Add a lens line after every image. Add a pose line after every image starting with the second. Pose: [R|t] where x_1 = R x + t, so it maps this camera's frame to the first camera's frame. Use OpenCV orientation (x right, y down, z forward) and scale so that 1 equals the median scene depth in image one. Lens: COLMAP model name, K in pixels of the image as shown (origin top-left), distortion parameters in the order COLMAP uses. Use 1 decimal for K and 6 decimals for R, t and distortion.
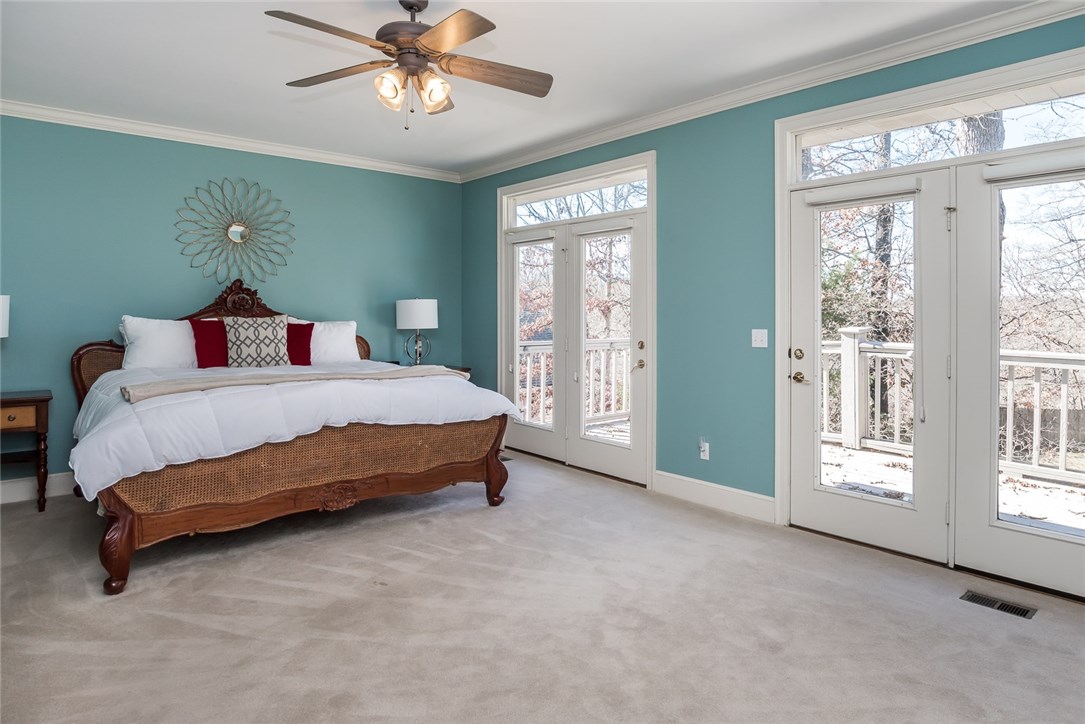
lens RADIAL K [[698.1, 0, 544.0], [0, 698.1, 316.1], [0, 0, 1]] dist [-0.000951, 0.000128]
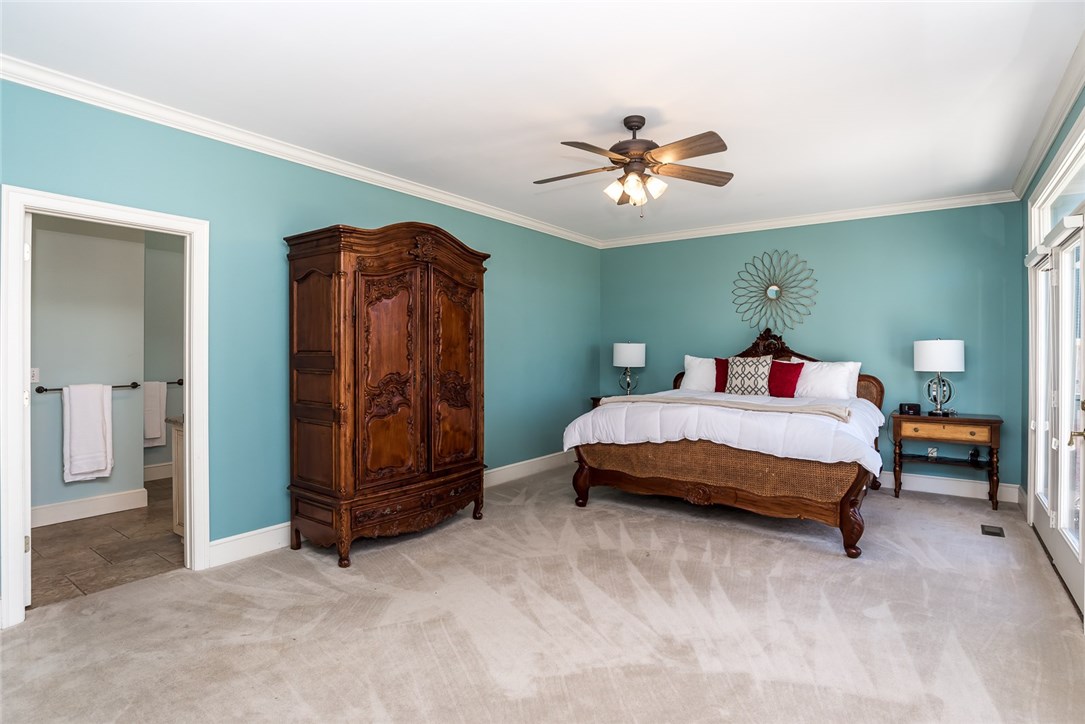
lens RADIAL K [[559.1, 0, 540.1], [0, 559.1, 355.2], [0, 0, 1]] dist [-0.002172, -0.000562]
pose [[0.221580, 0.006379, -0.975121, 0.602906], [-0.007038, 0.999963, 0.004943, -0.005419], [0.975117, 0.005768, 0.221616, 0.432391]]
